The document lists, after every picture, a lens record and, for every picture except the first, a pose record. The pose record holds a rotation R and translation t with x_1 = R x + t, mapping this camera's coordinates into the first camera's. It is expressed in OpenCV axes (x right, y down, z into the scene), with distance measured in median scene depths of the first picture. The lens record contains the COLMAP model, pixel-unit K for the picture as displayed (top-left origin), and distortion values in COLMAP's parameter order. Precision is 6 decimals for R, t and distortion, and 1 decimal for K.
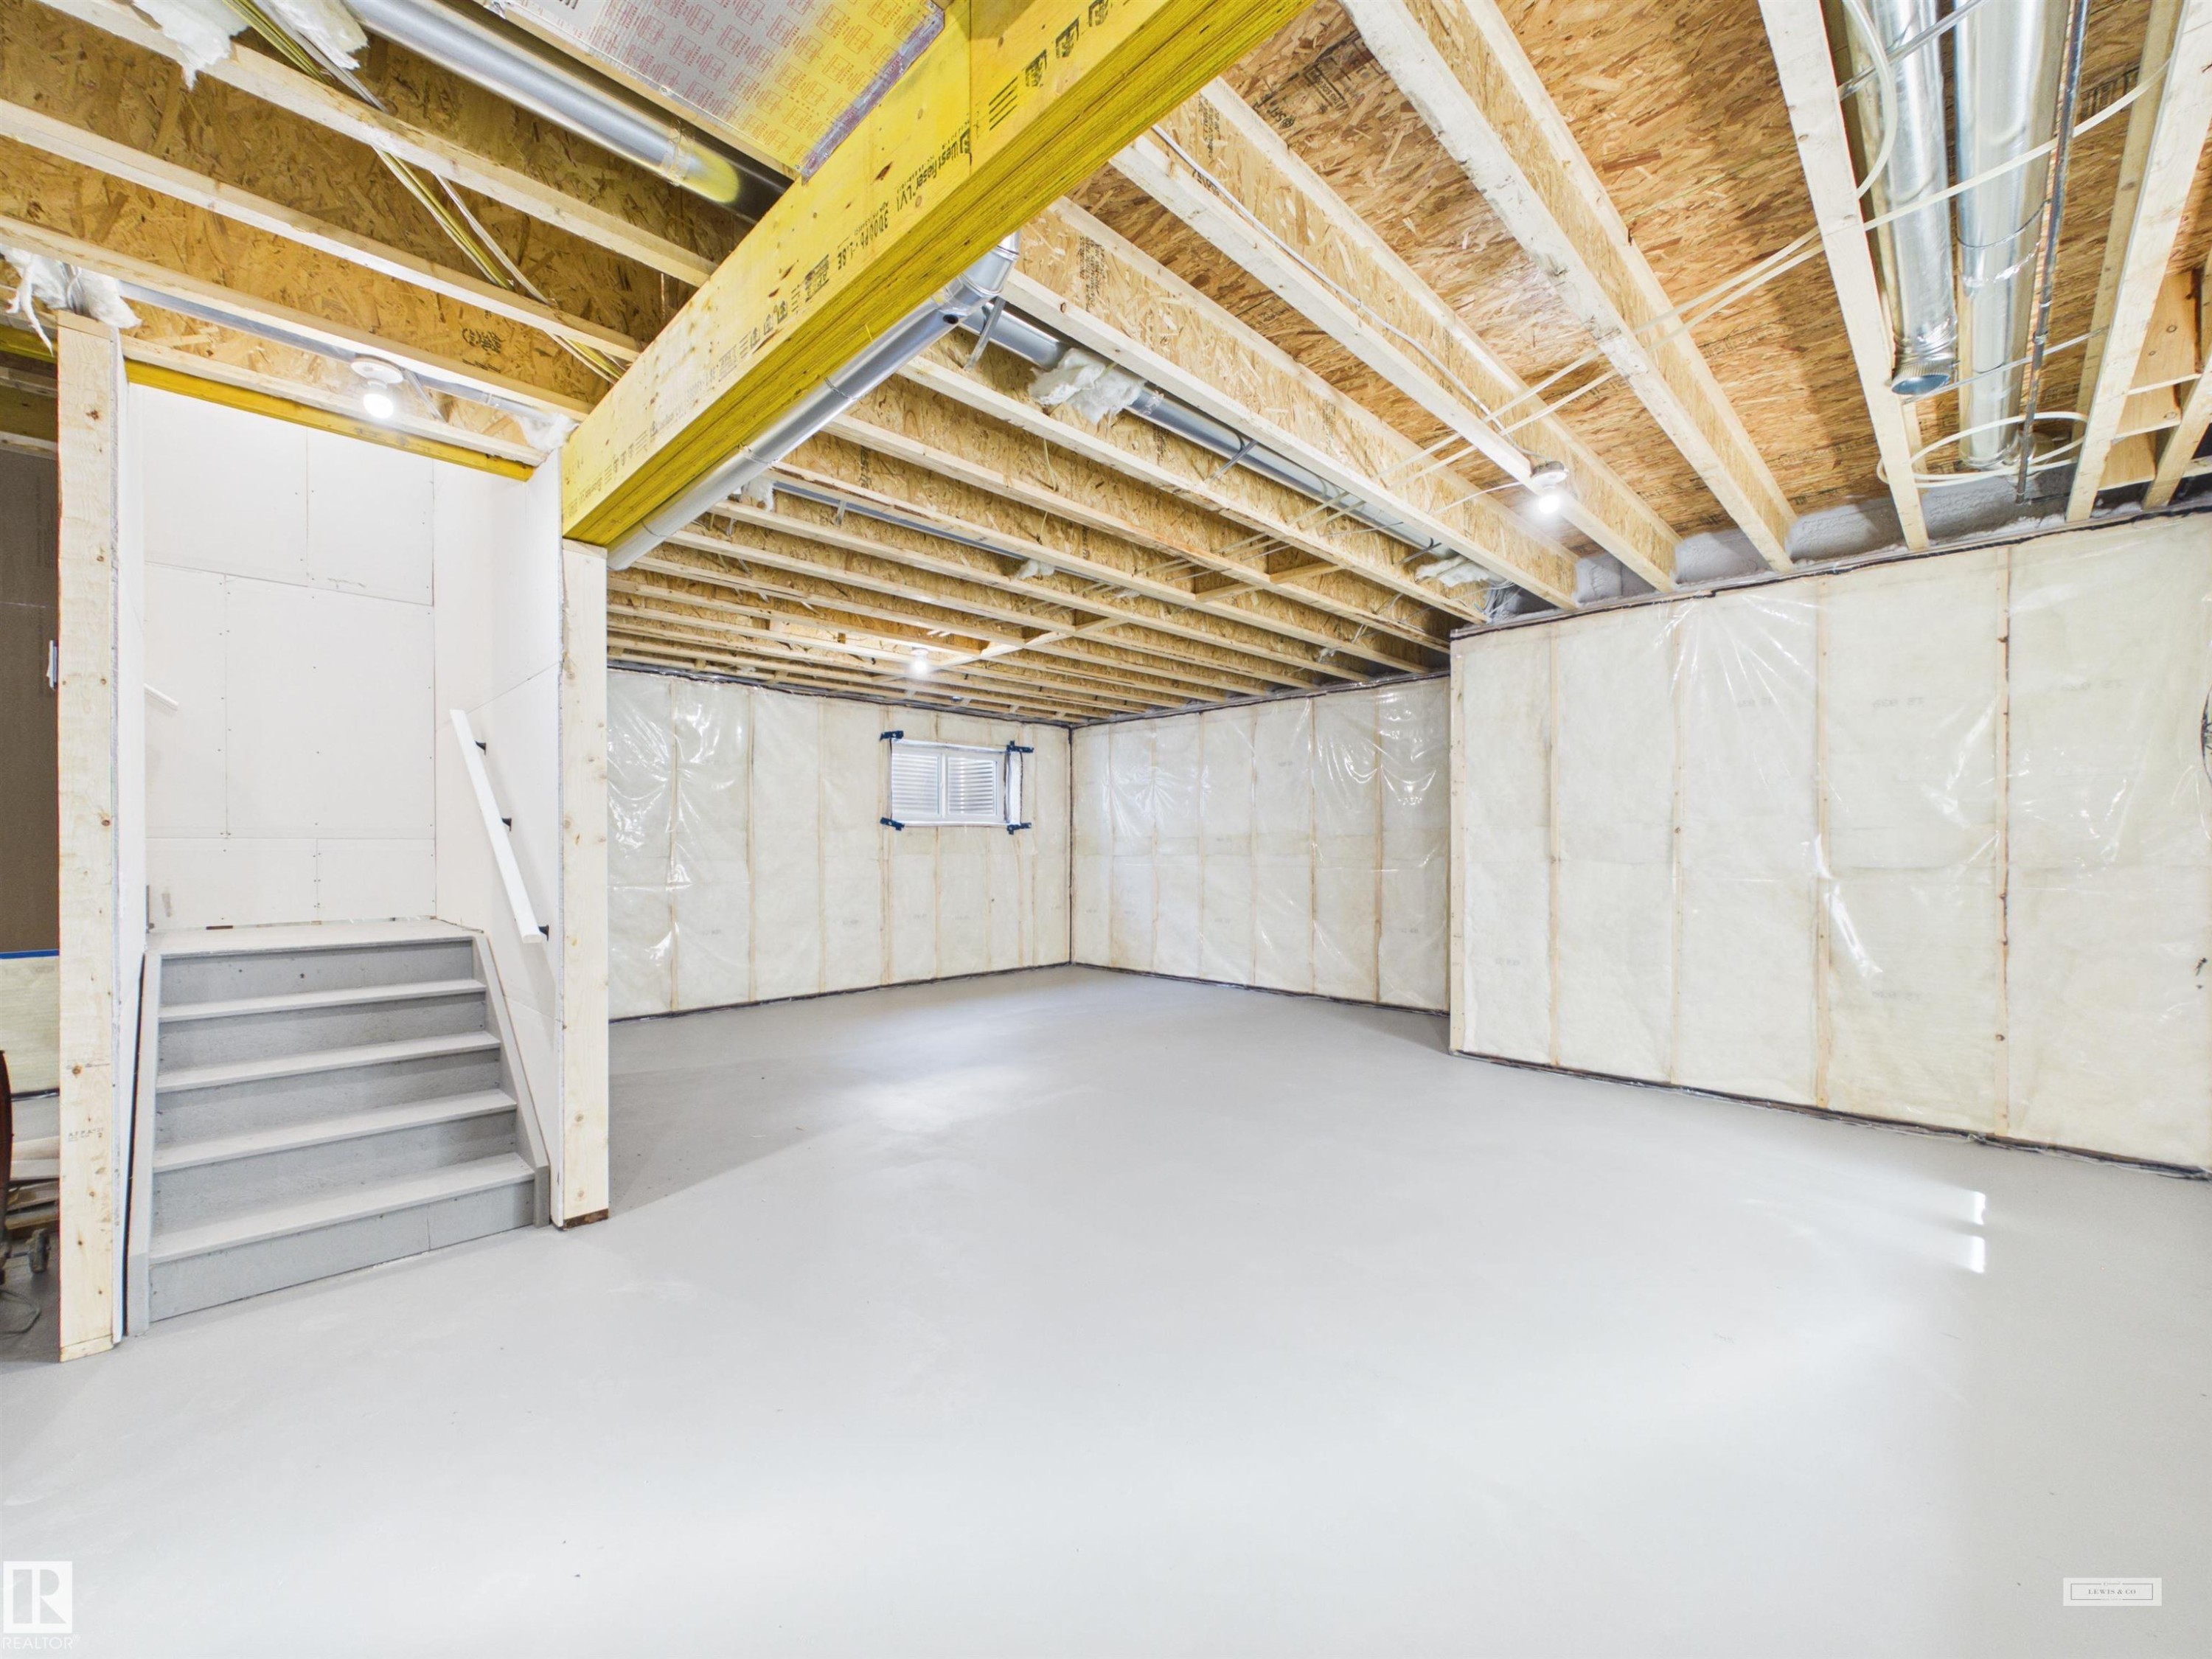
lens RADIAL K [[886.9, 0, 1105.0], [0, 886.9, 843.6], [0, 0, 1]] dist [0.004489, 0.000002]
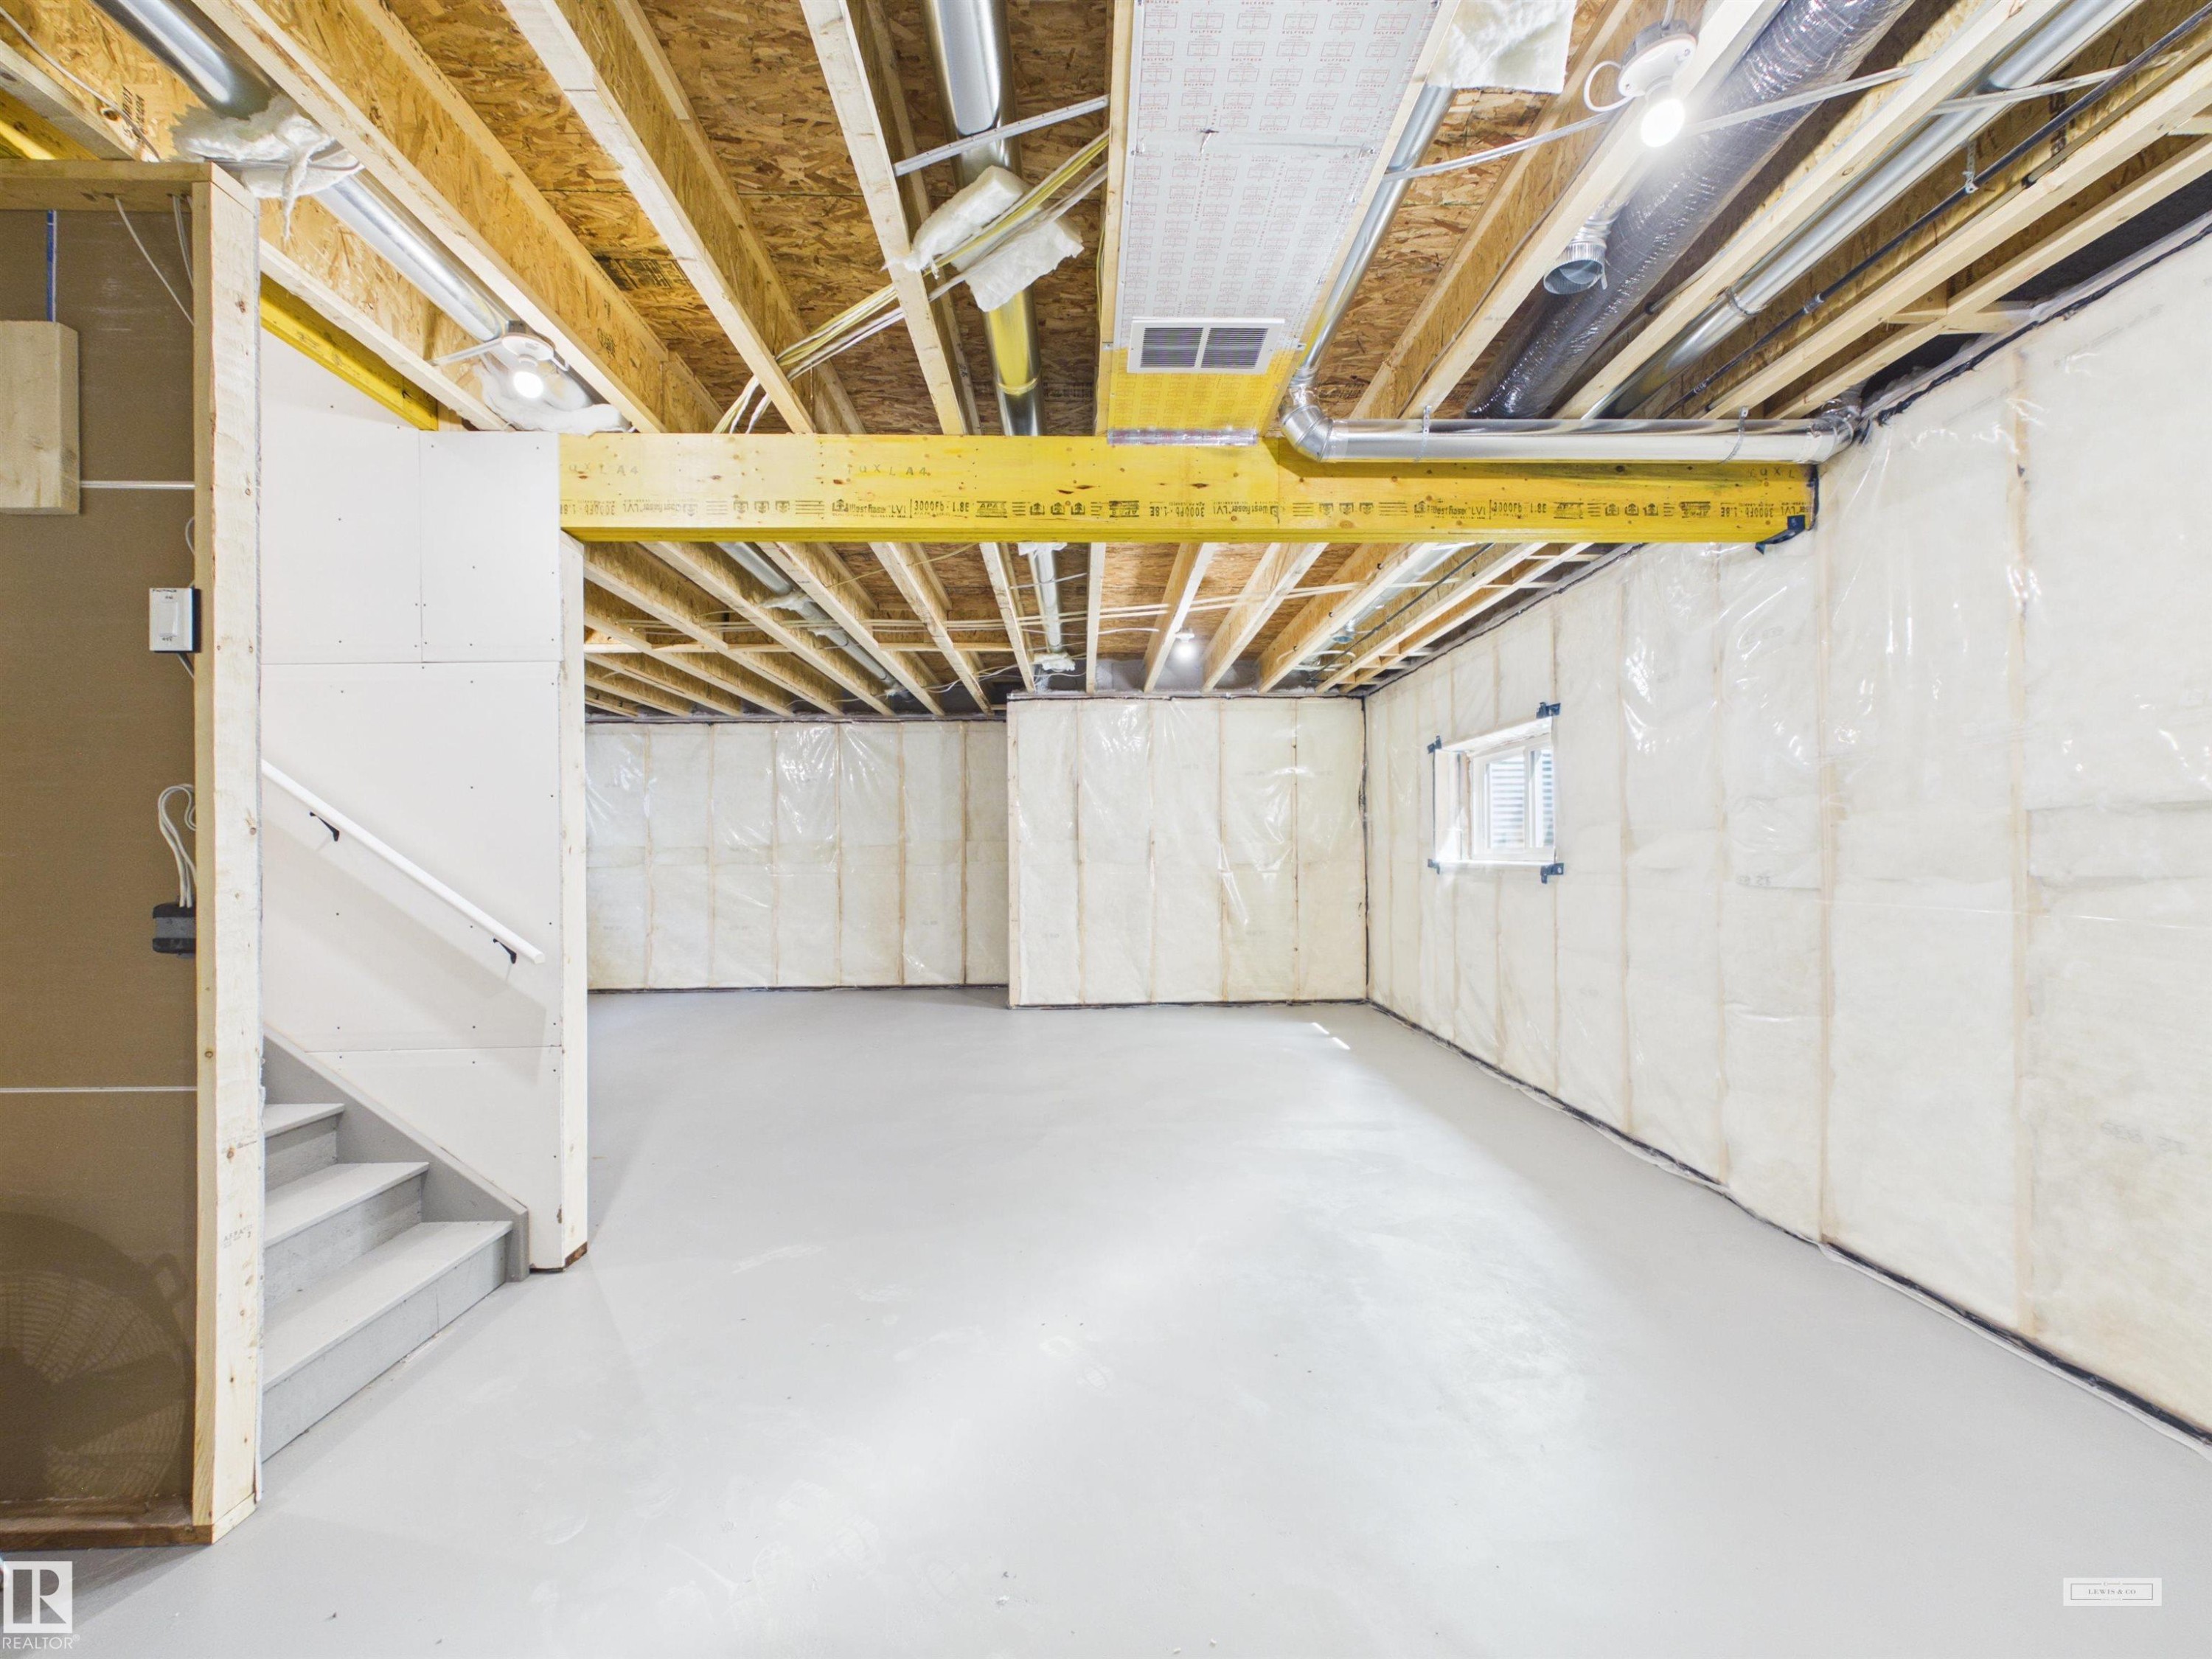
lens RADIAL K [[886.9, 0, 1104.7], [0, 886.9, 838.7], [0, 0, 1]] dist [0.004489, 0.000002]
pose [[0.690489, 0.006329, 0.723315, -0.512206], [0.005055, 0.999895, -0.013575, -0.000960], [-0.723325, 0.013029, 0.690385, -0.033341]]
